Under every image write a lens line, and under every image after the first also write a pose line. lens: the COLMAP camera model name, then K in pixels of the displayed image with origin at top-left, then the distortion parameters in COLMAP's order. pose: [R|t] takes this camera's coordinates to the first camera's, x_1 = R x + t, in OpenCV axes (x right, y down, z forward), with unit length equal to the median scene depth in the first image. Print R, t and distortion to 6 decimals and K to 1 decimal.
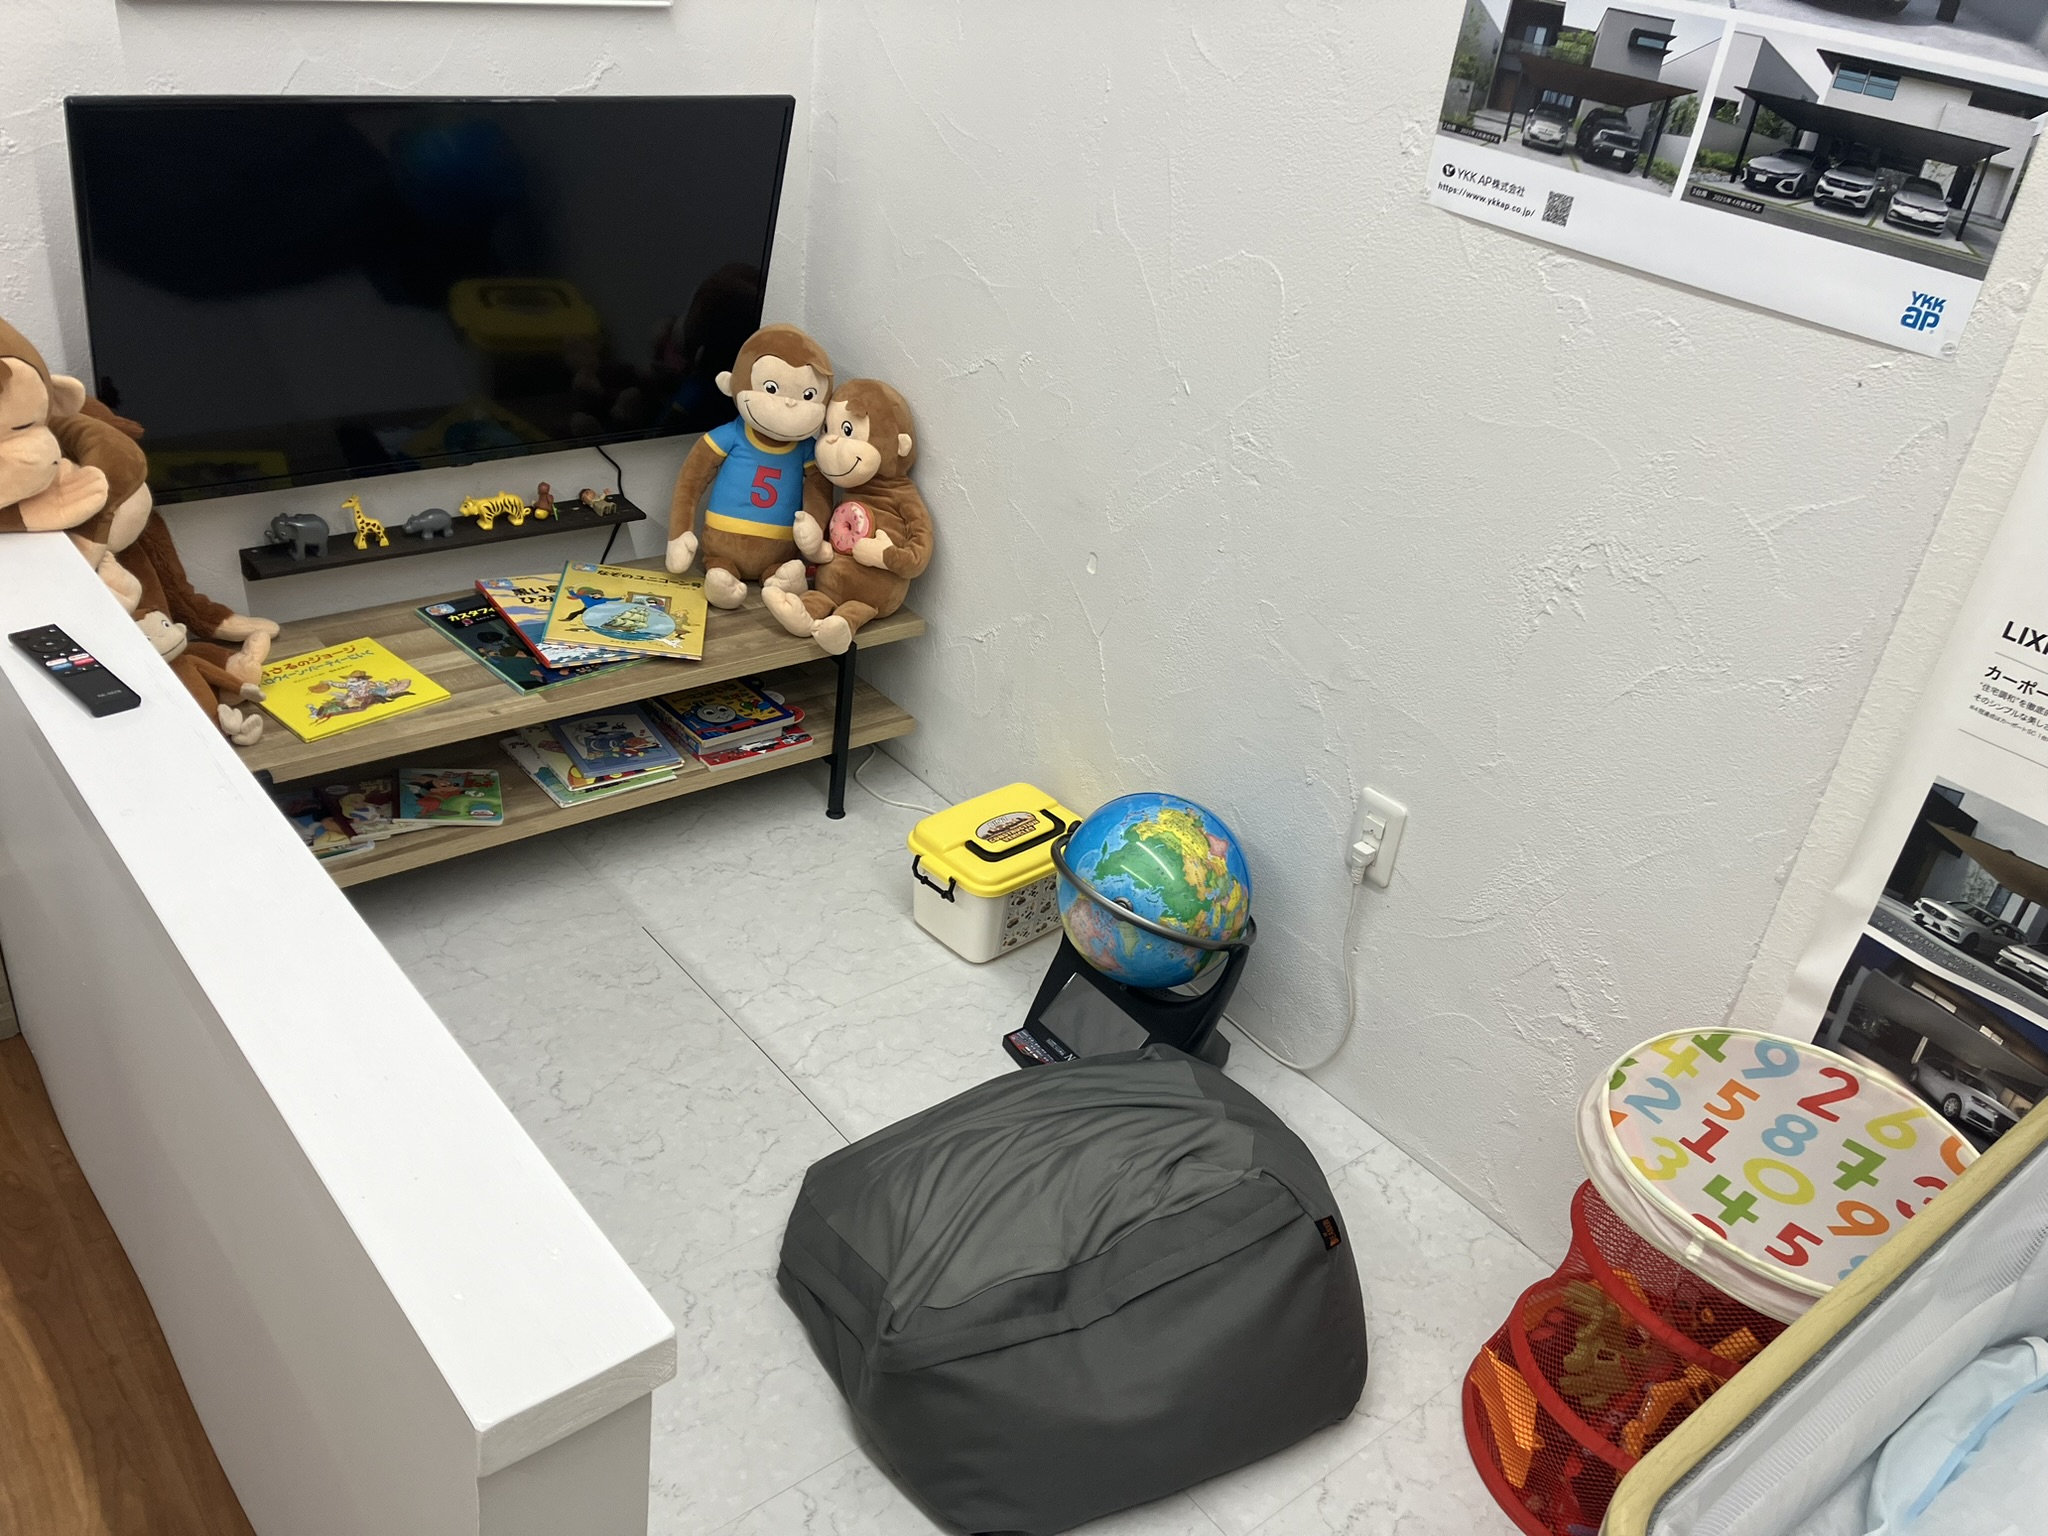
lens RADIAL K [[1670.9, 0, 1074.5], [0, 1670.9, 772.5], [0, 0, 1]] dist [0.062997, 0.119163]
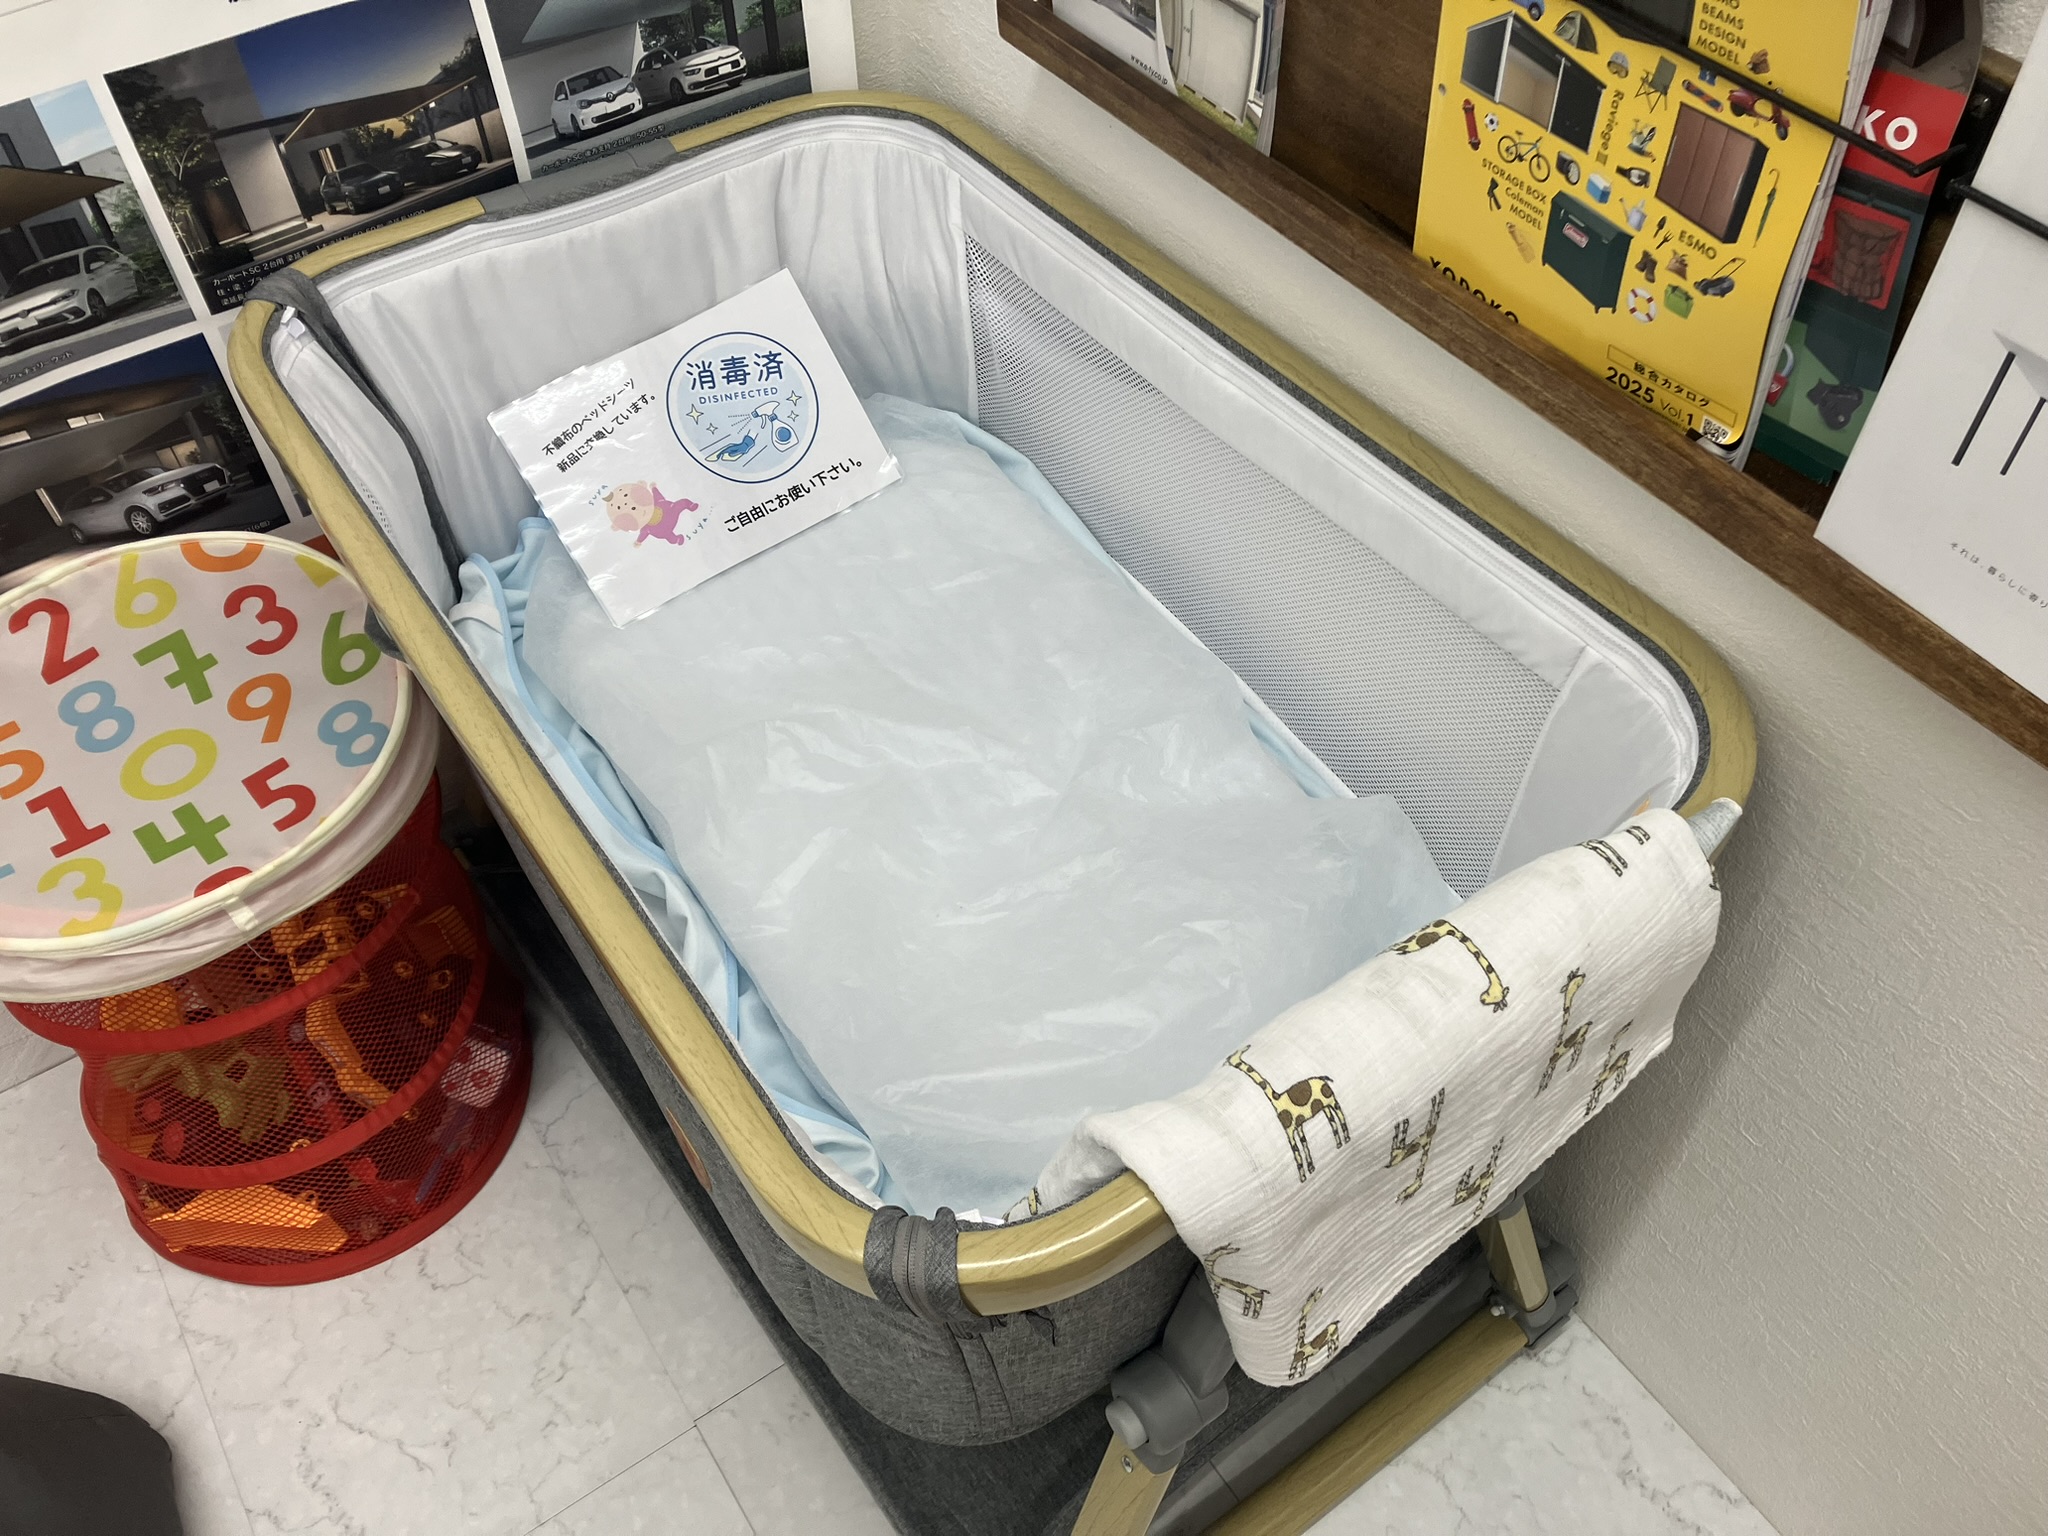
lens RADIAL K [[1680.7, 0, 1024.0], [0, 1680.7, 768.0], [0, 0, 1]] dist [0.071971, -0.092079]
pose [[0.110125, -0.843686, 0.525420, 0.075549], [0.547589, 0.492671, 0.676329, -0.040987], [-0.829469, 0.213233, 0.516249, 0.324047]]
